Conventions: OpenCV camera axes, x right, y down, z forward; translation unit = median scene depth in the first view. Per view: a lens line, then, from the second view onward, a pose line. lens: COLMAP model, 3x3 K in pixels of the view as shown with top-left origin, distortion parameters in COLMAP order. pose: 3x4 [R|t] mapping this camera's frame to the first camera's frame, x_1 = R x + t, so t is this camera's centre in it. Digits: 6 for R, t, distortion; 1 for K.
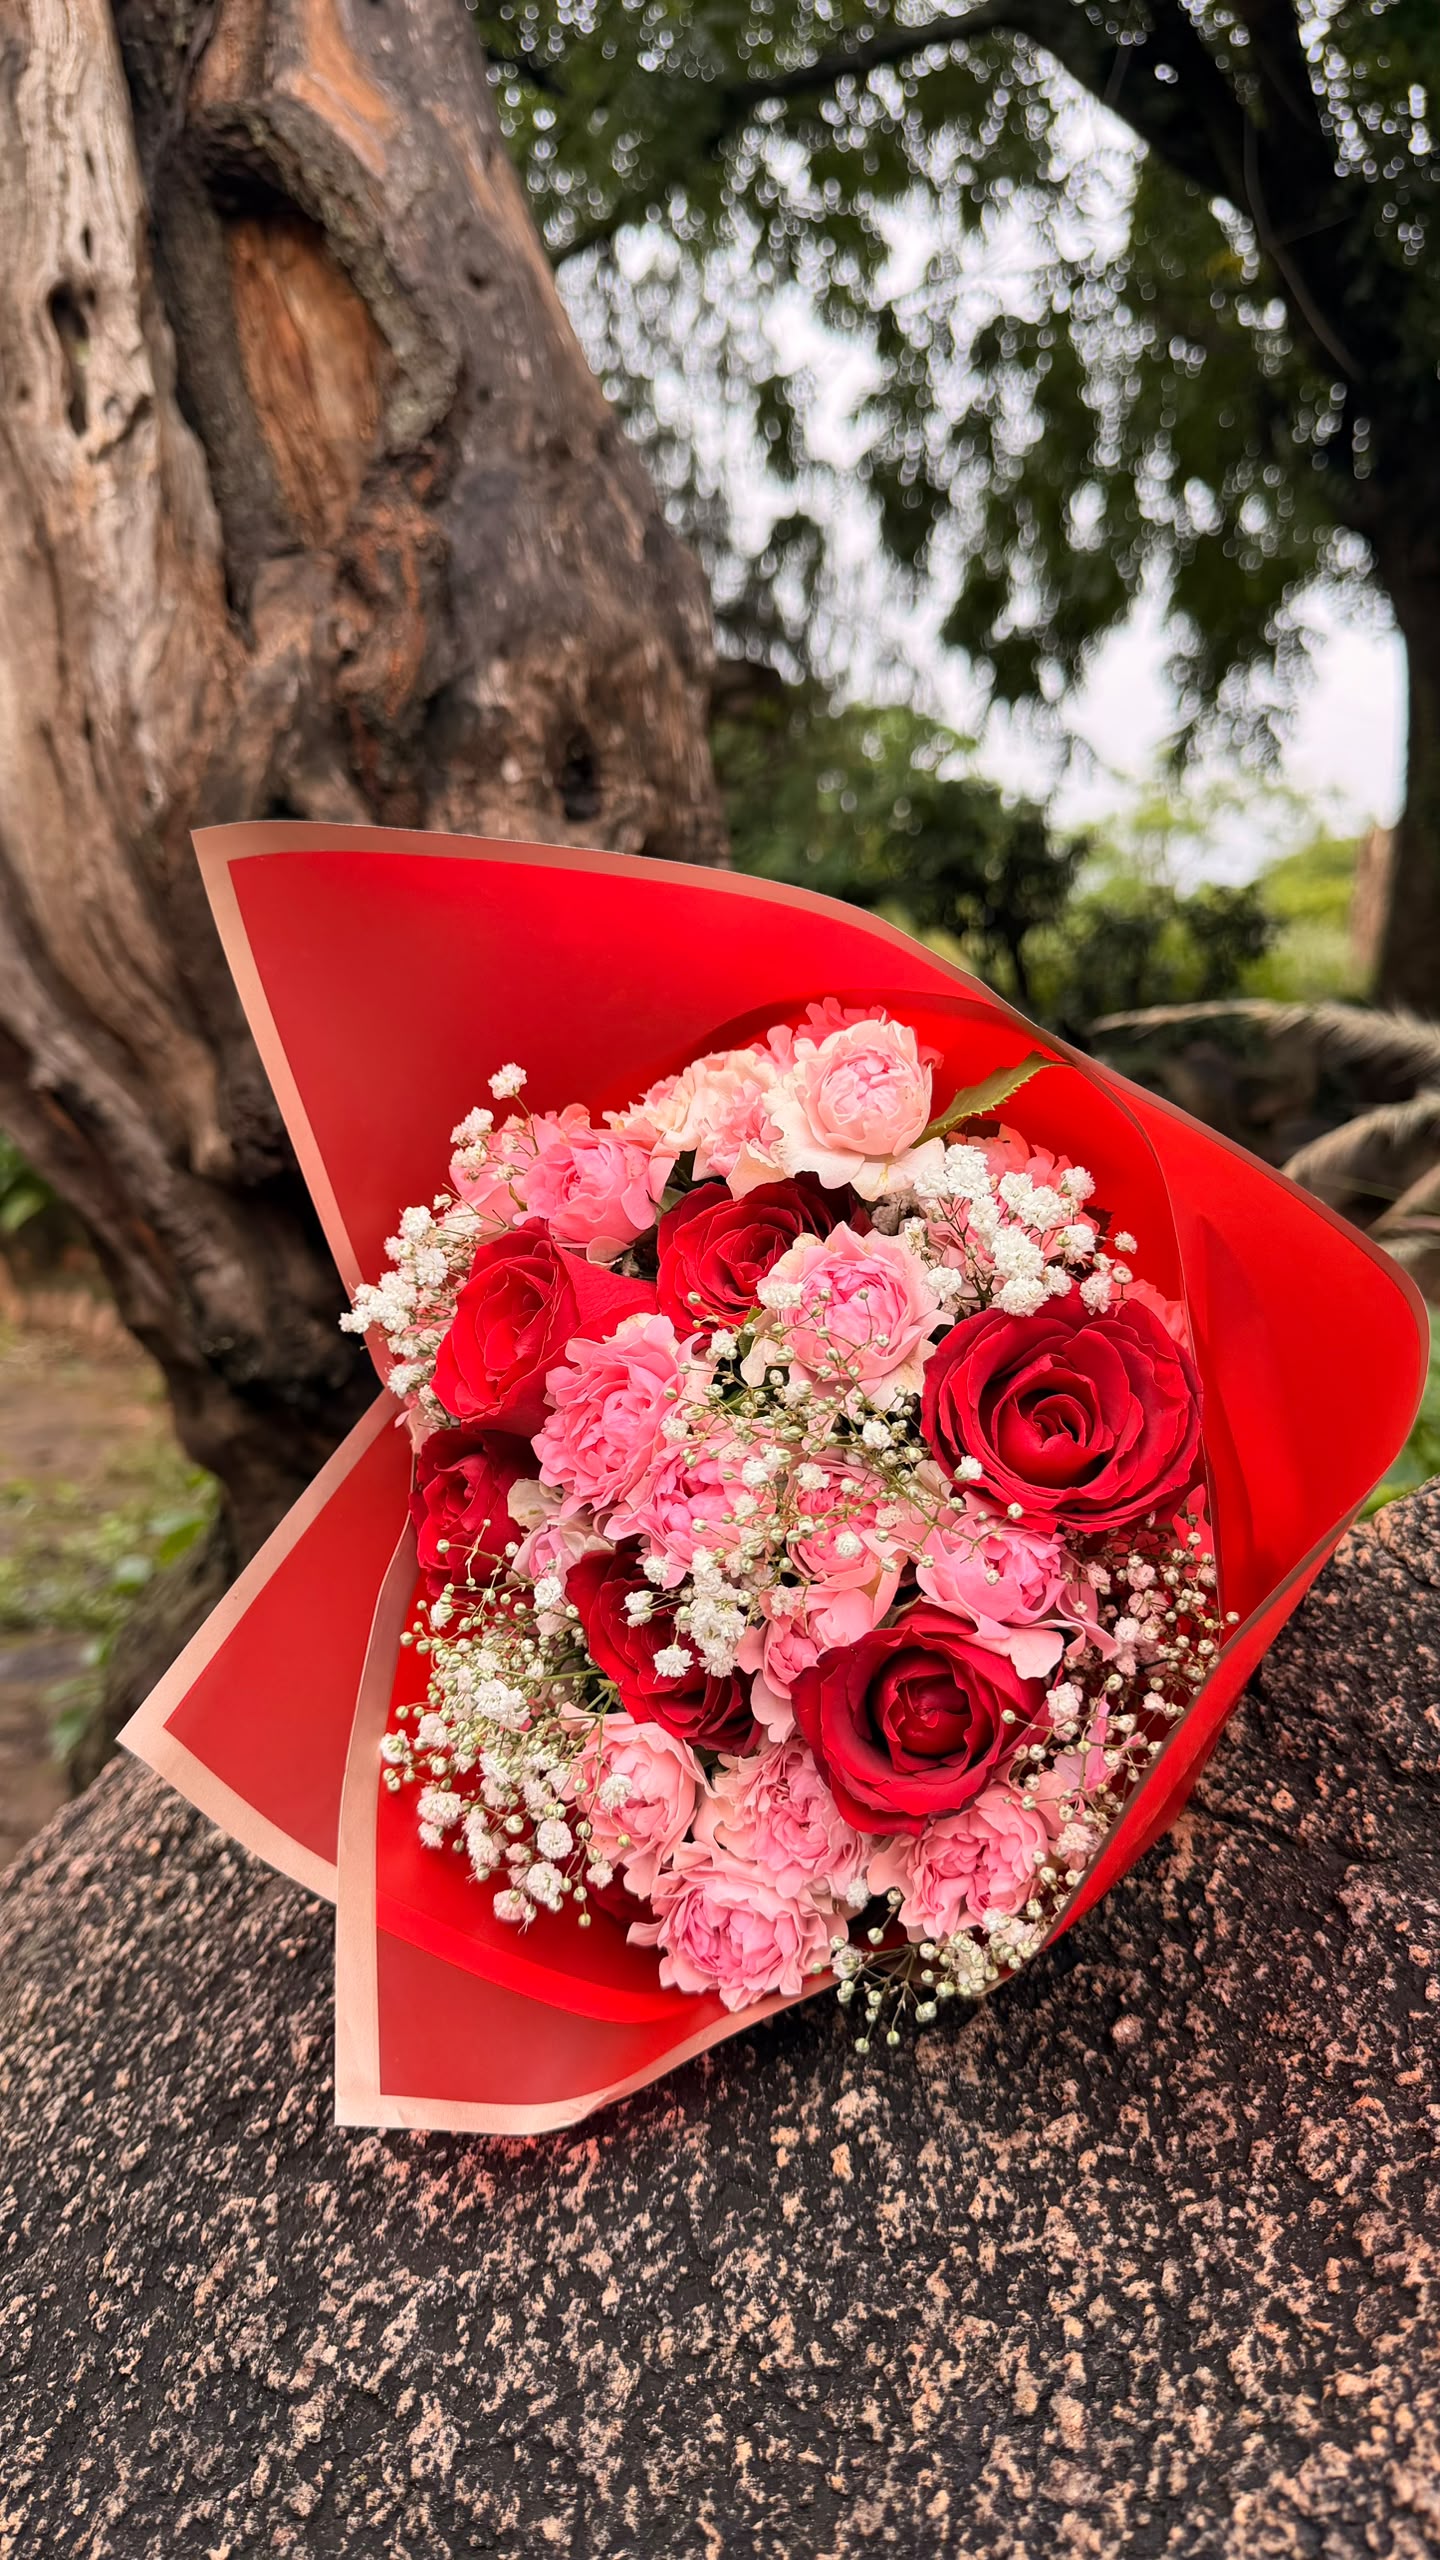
lens RADIAL K [[1903.5, 0, 674.3], [0, 1903.5, 1281.6], [0, 0, 1]] dist [-0.025686, 0.010962]
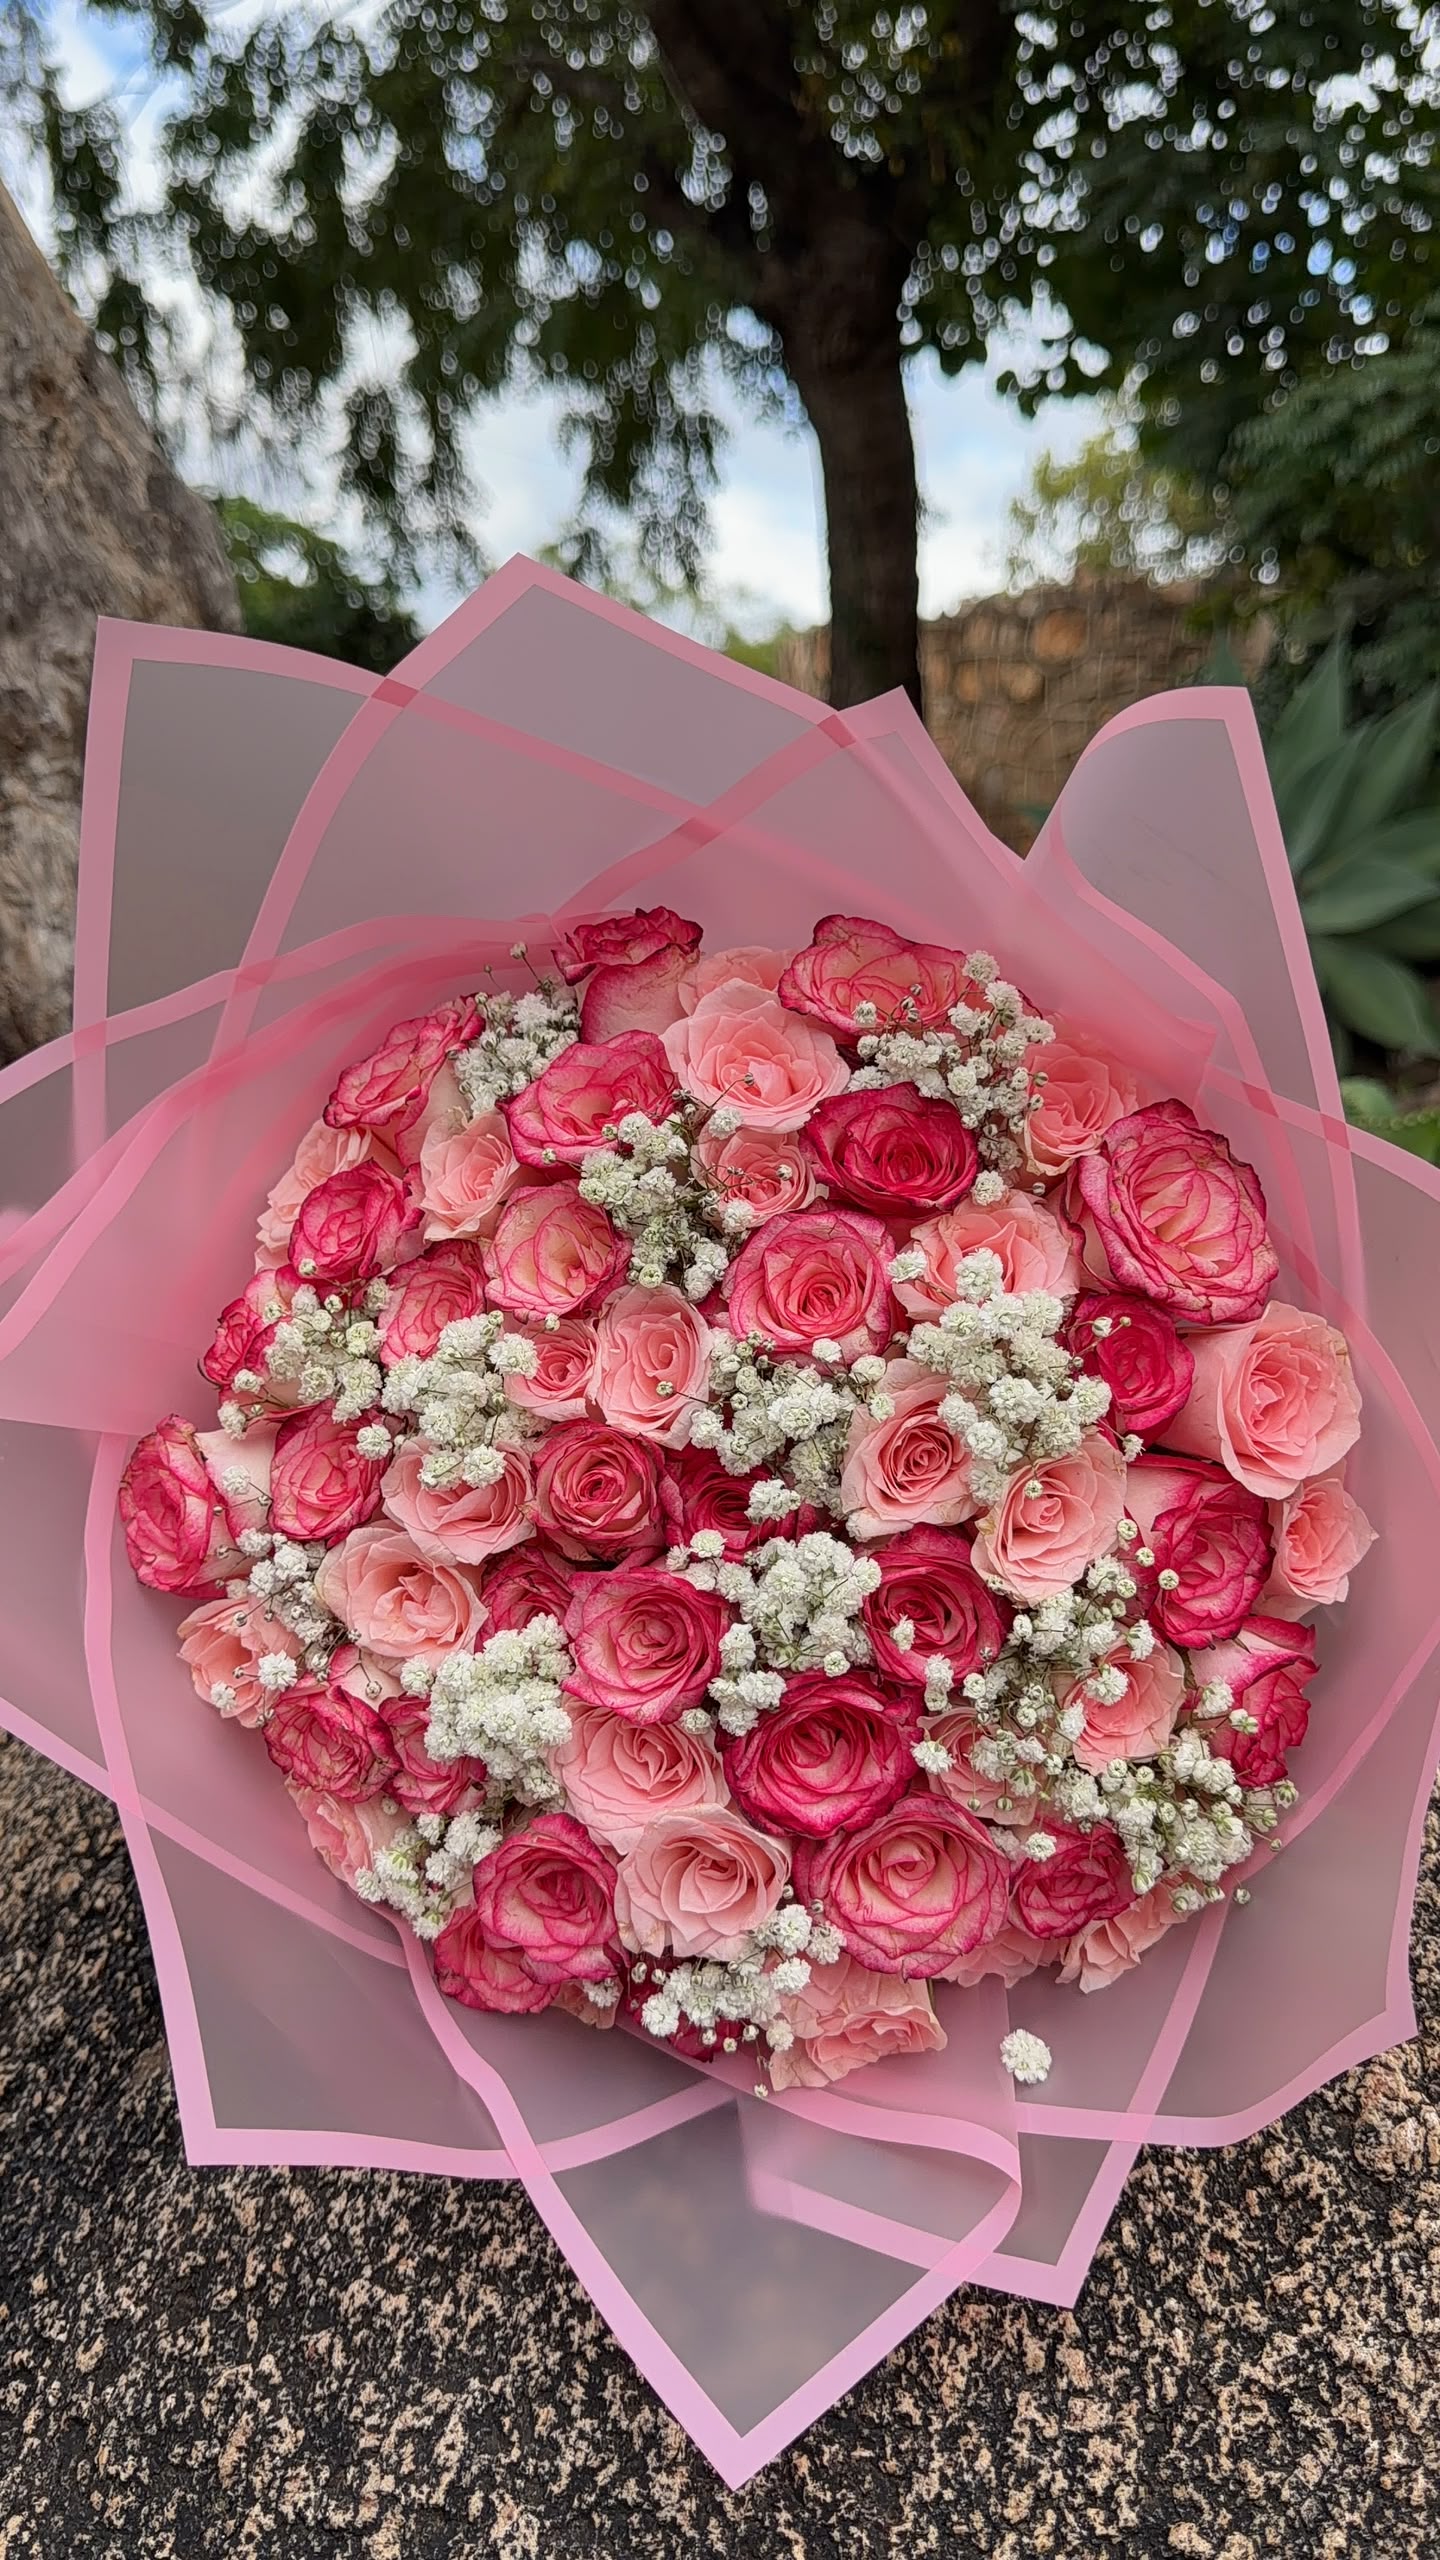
lens RADIAL K [[2244.8, 0, 685.1], [0, 2244.8, 1288.1], [0, 0, 1]] dist [-0.001489, -0.017154]
pose [[0.952843, -0.107542, 0.283771, -0.301522], [0.092559, 0.993535, 0.065730, -0.168297], [-0.289005, -0.036365, 0.956637, -0.232223]]
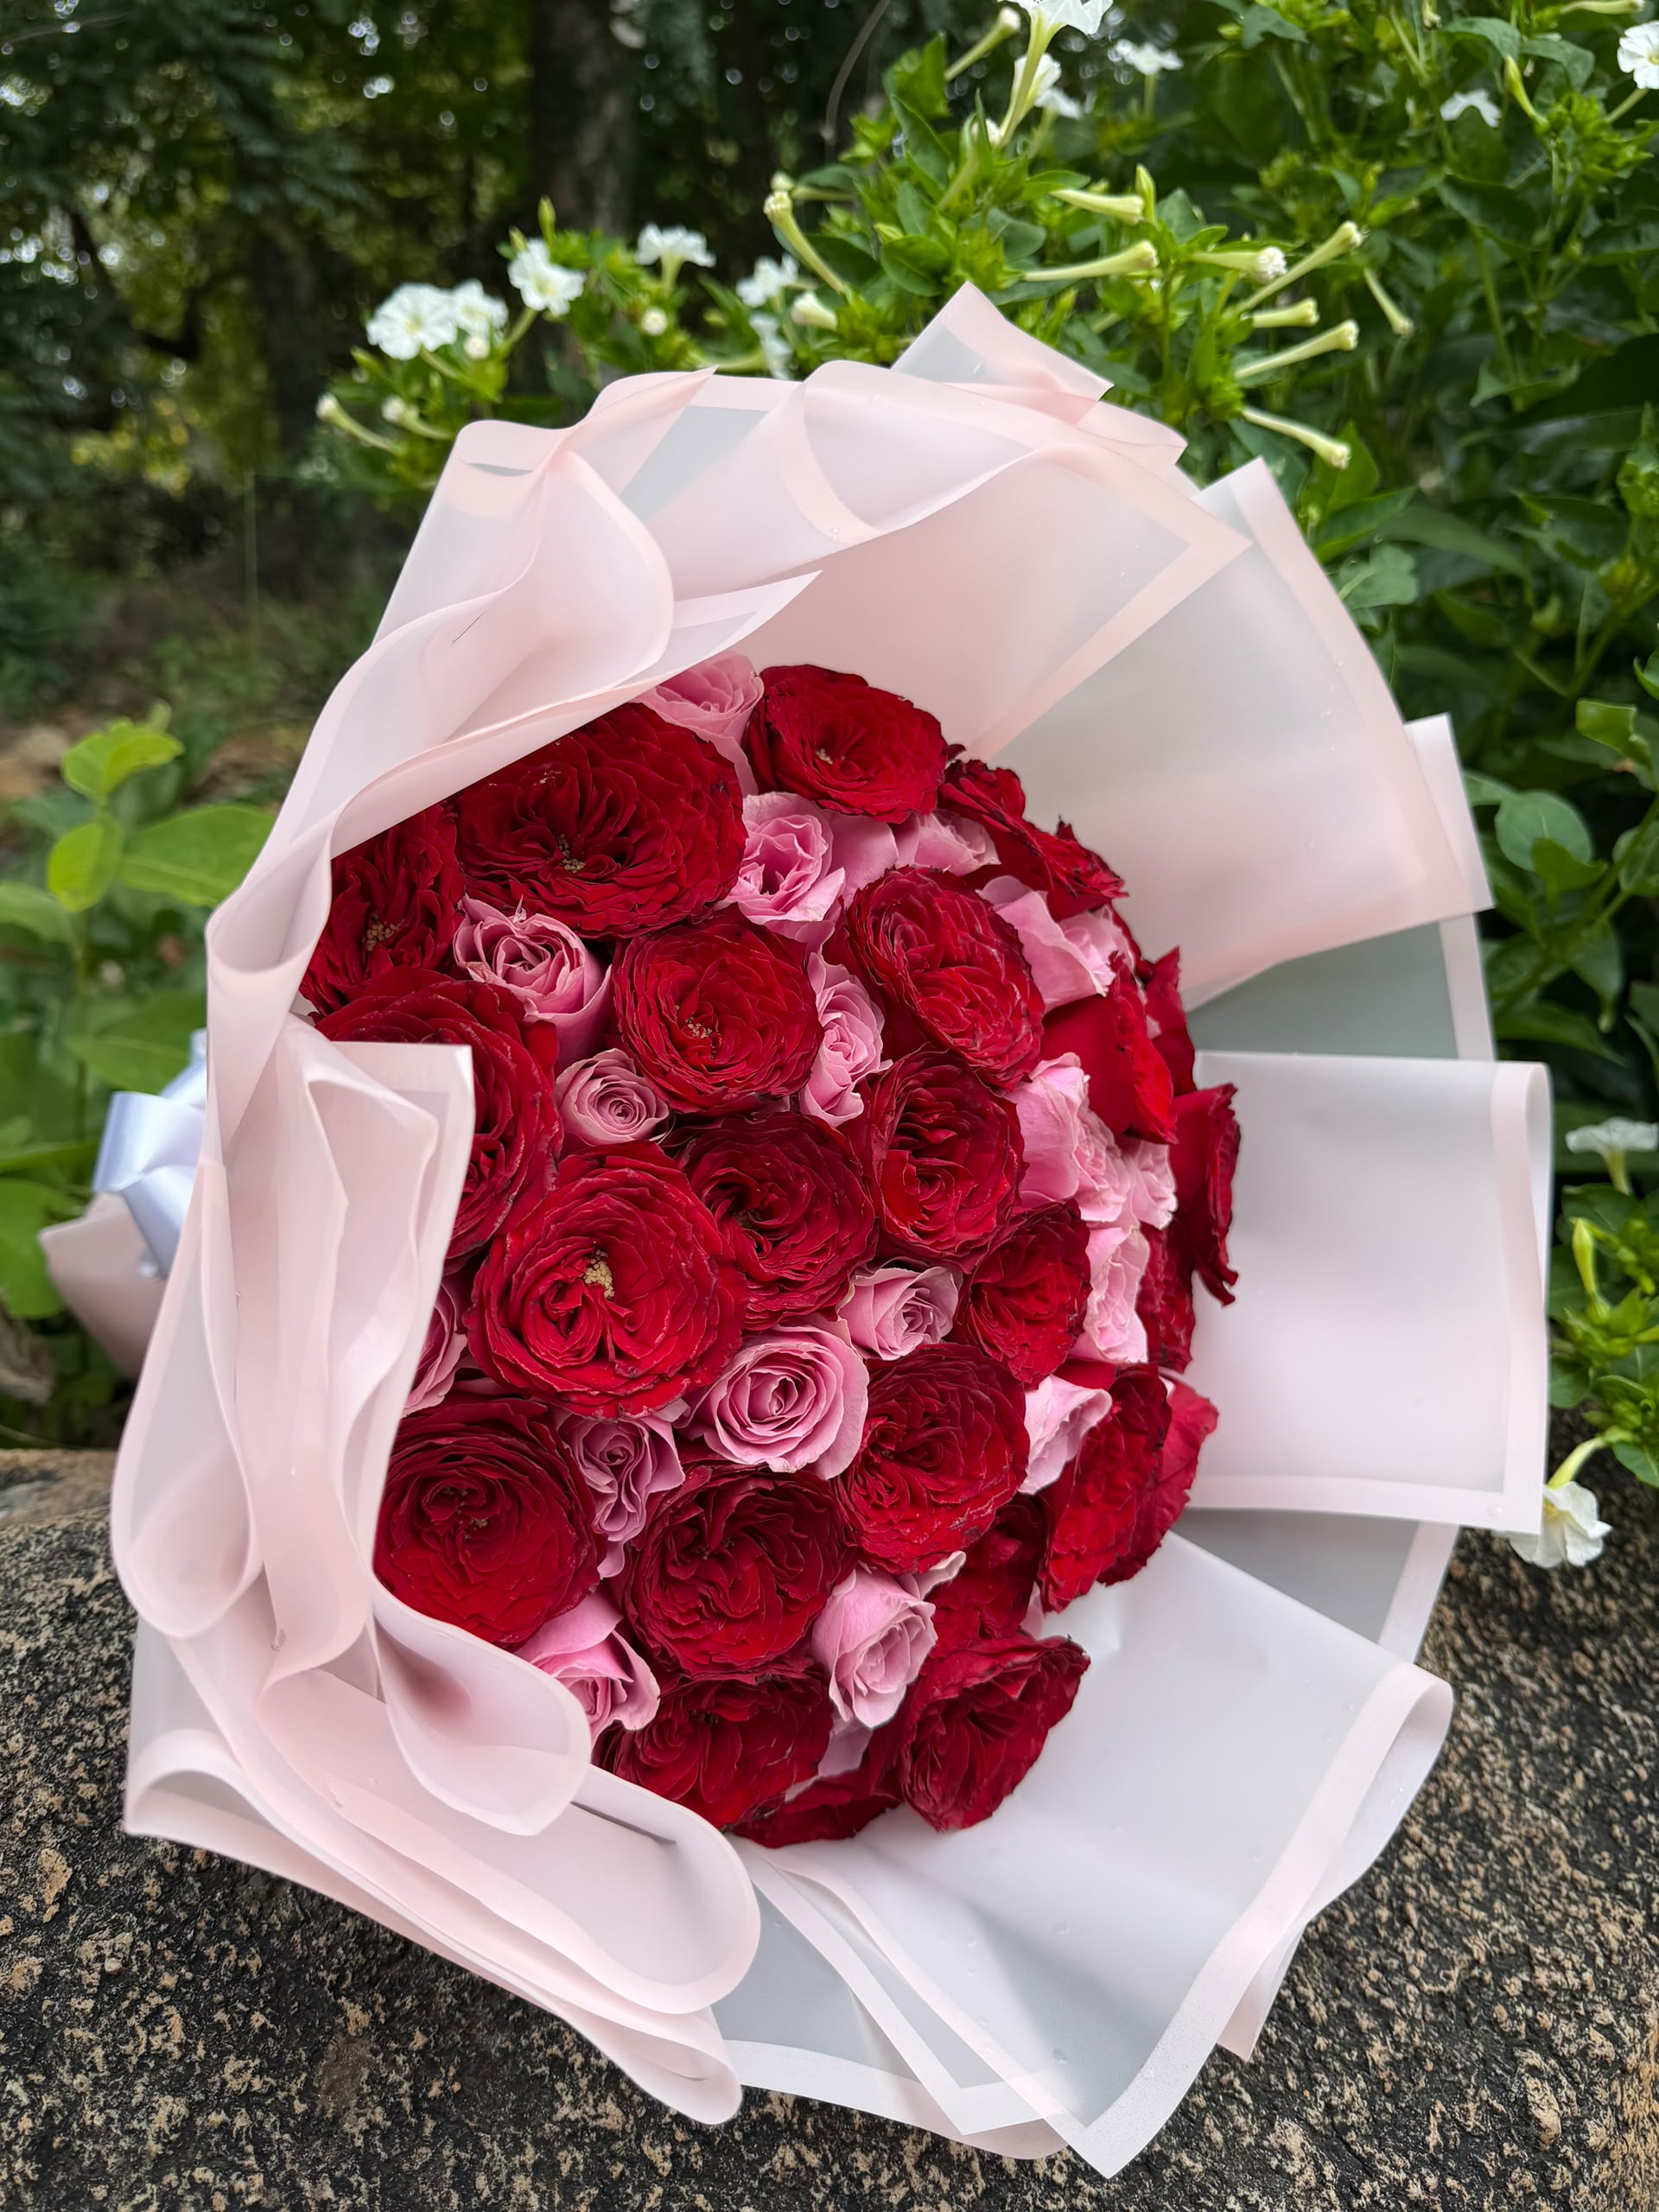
lens RADIAL K [[1655.9, 0, 823.9], [0, 1655.9, 1106.5], [0, 0, 1]] dist [-0.026266, 0.009812]
pose [[0.344786, -0.338859, 0.875384, -0.837427], [0.164615, 0.939943, 0.299013, -0.371093], [-0.924135, 0.041006, 0.379860, 0.641420]]
